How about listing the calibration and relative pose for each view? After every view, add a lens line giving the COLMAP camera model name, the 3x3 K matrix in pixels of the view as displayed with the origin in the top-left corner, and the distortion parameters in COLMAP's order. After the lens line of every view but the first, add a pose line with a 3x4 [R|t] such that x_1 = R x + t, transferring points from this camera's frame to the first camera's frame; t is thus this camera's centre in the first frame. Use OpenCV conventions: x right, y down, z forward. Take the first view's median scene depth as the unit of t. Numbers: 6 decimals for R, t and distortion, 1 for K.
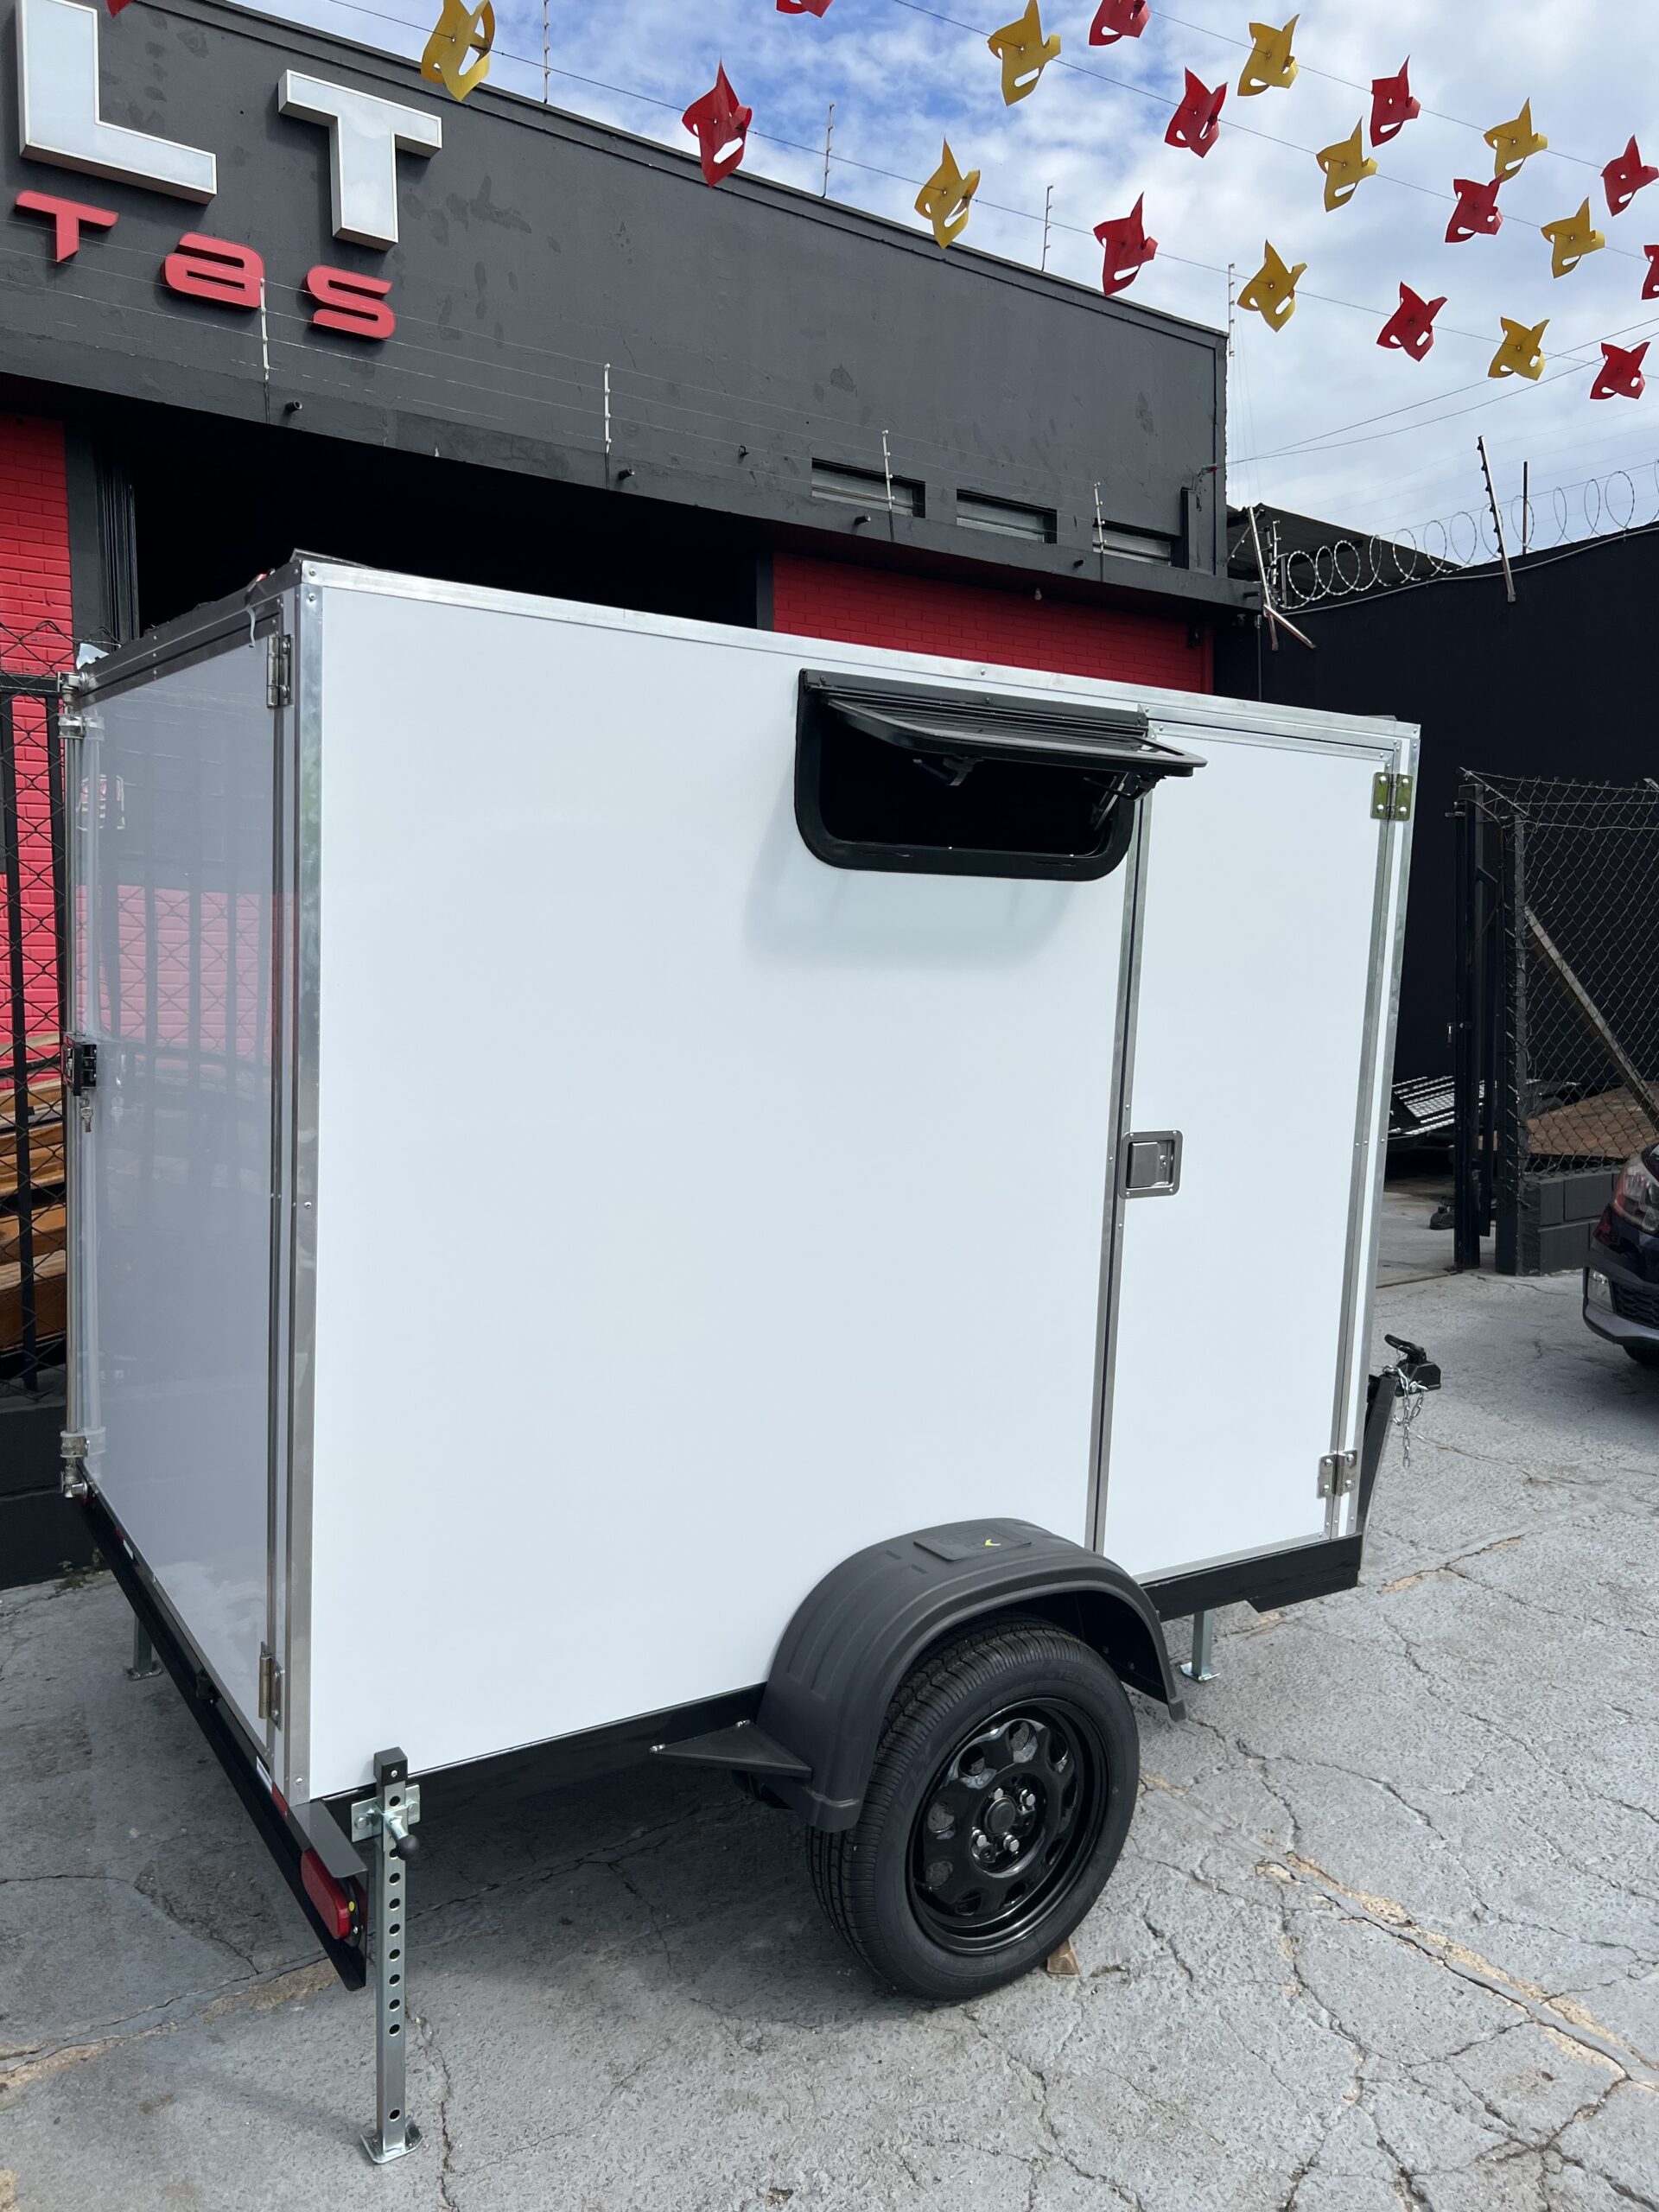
lens RADIAL K [[1674.2, 0, 817.7], [0, 1674.2, 1089.5], [0, 0, 1]] dist [0.046520, -0.048094]
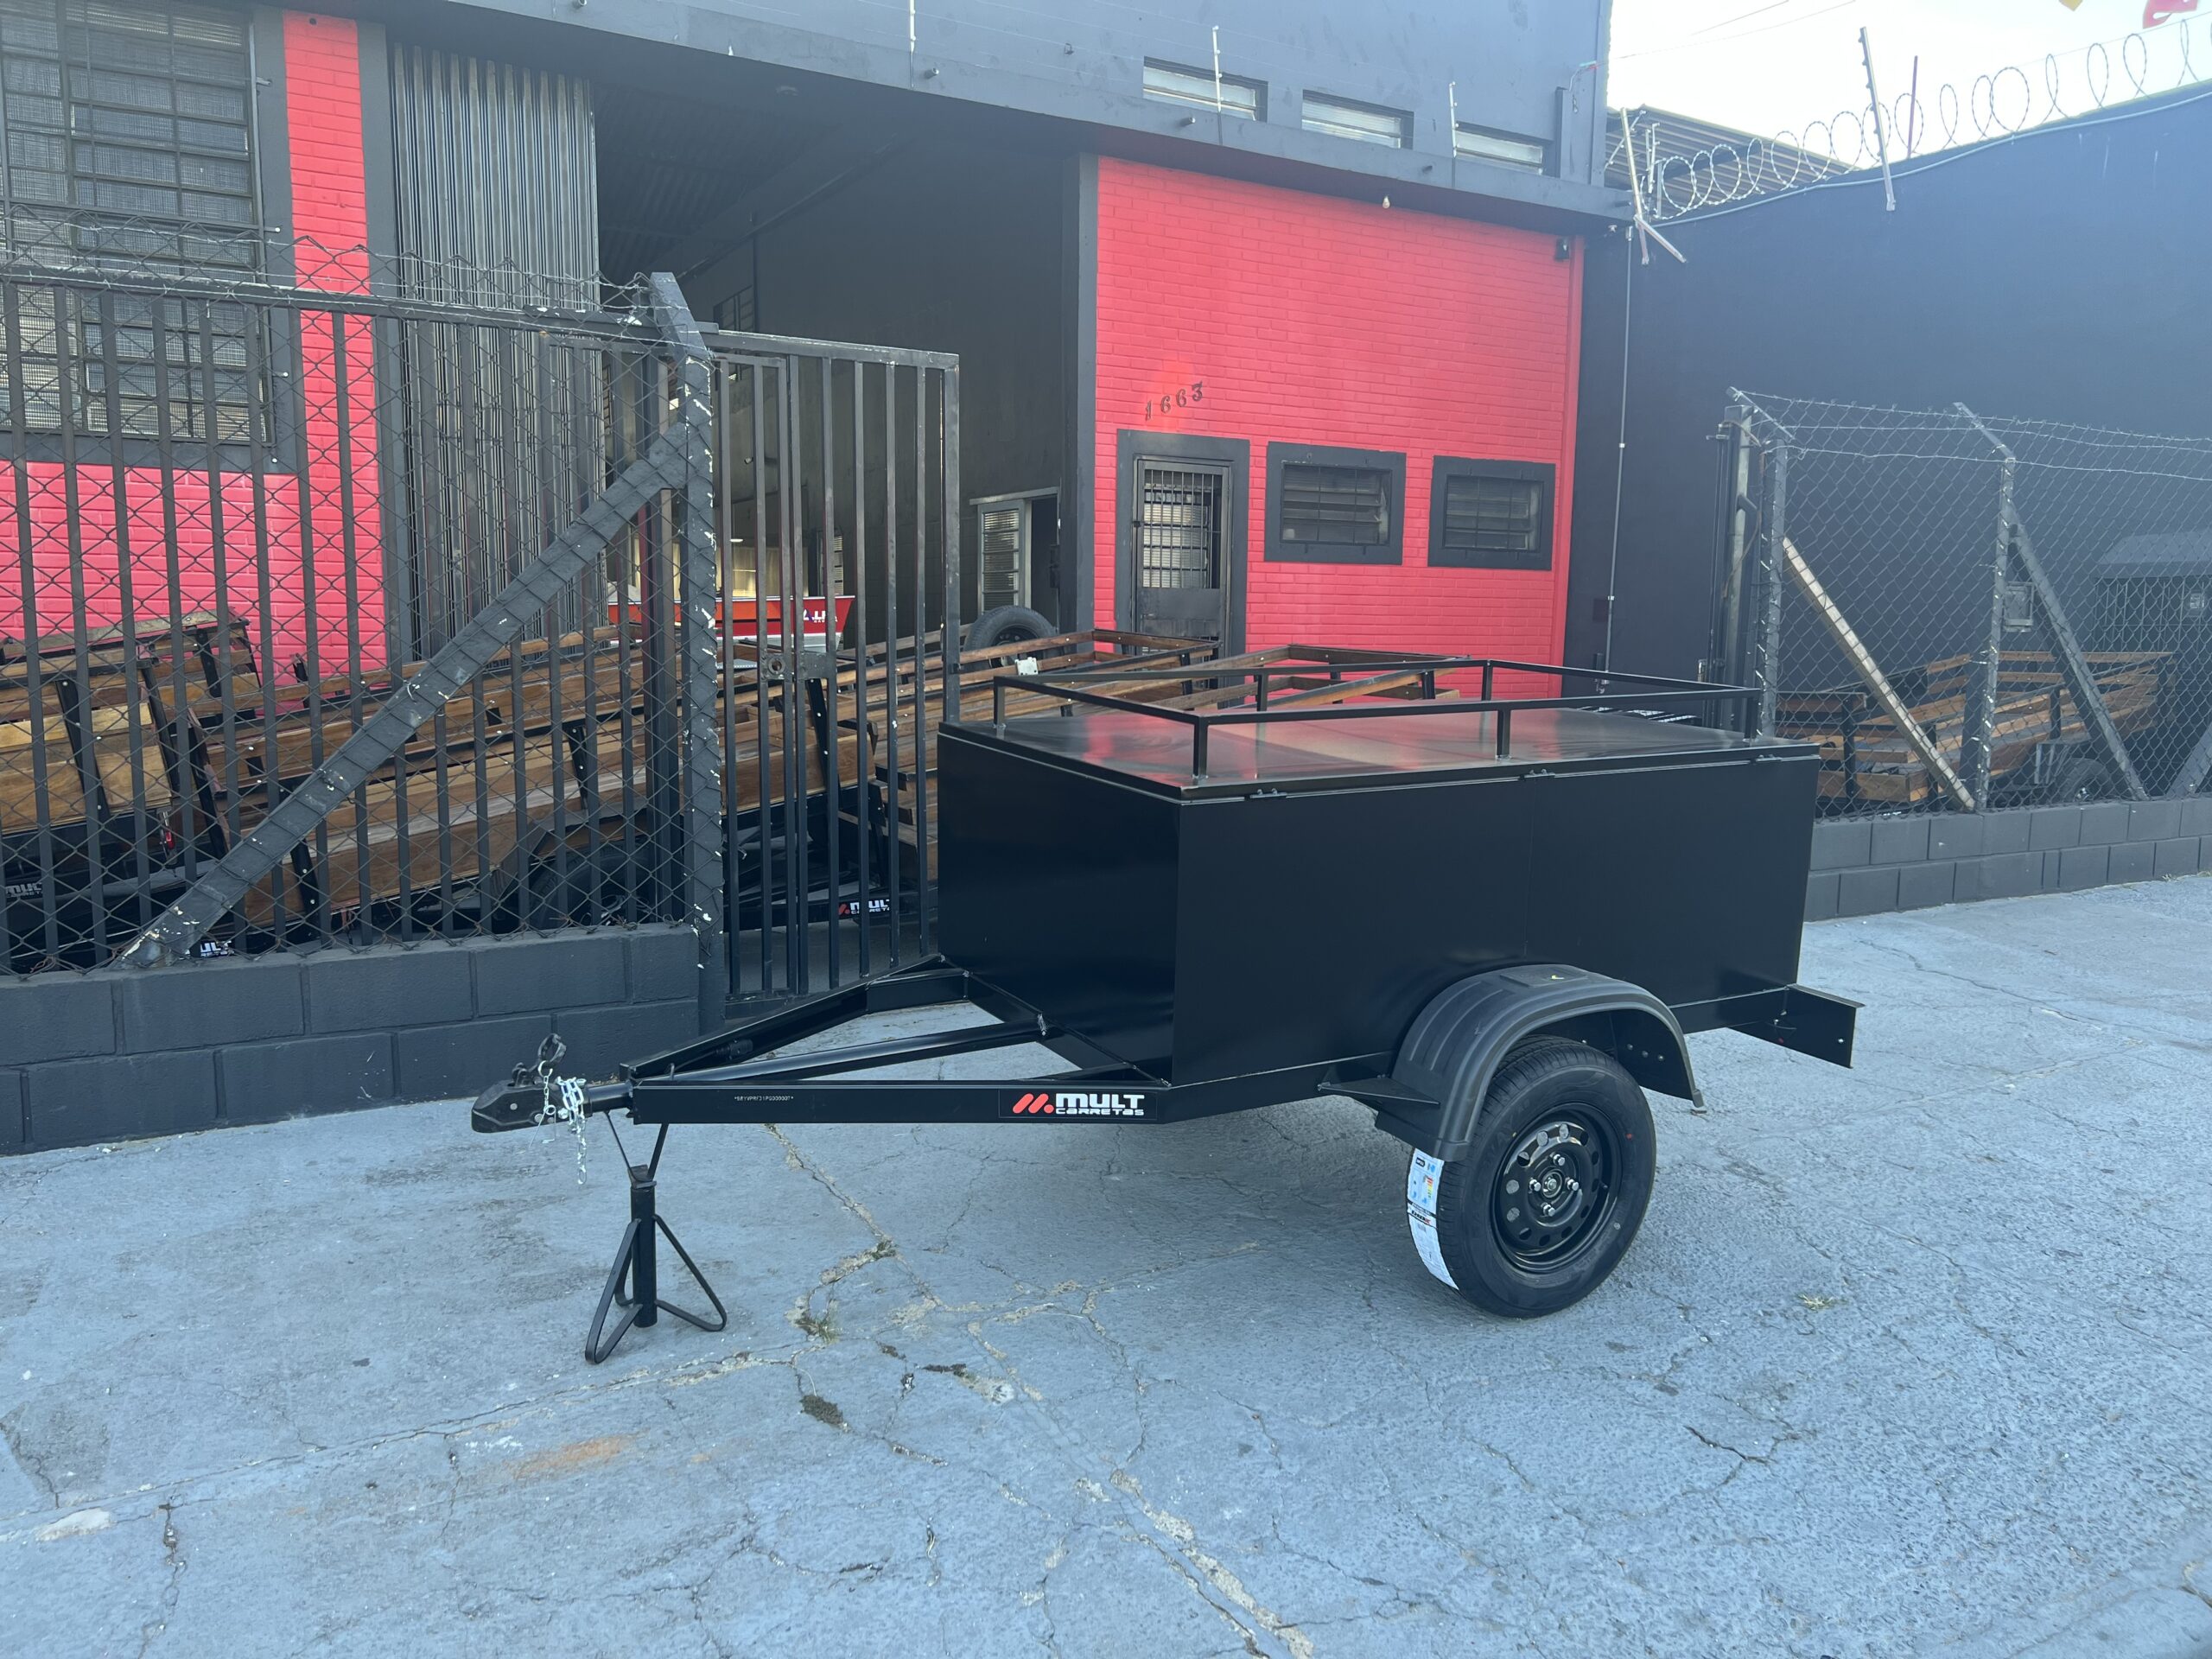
lens RADIAL K [[1674.2, 0, 1105.2], [0, 1674.2, 844.6], [0, 0, 1]] dist [0.046520, -0.048094]
pose [[0.994960, 0.037728, -0.092907, 0.105417], [-0.030804, 0.996718, 0.074867, 0.002813], [0.095427, -0.071627, 0.992856, 0.011889]]
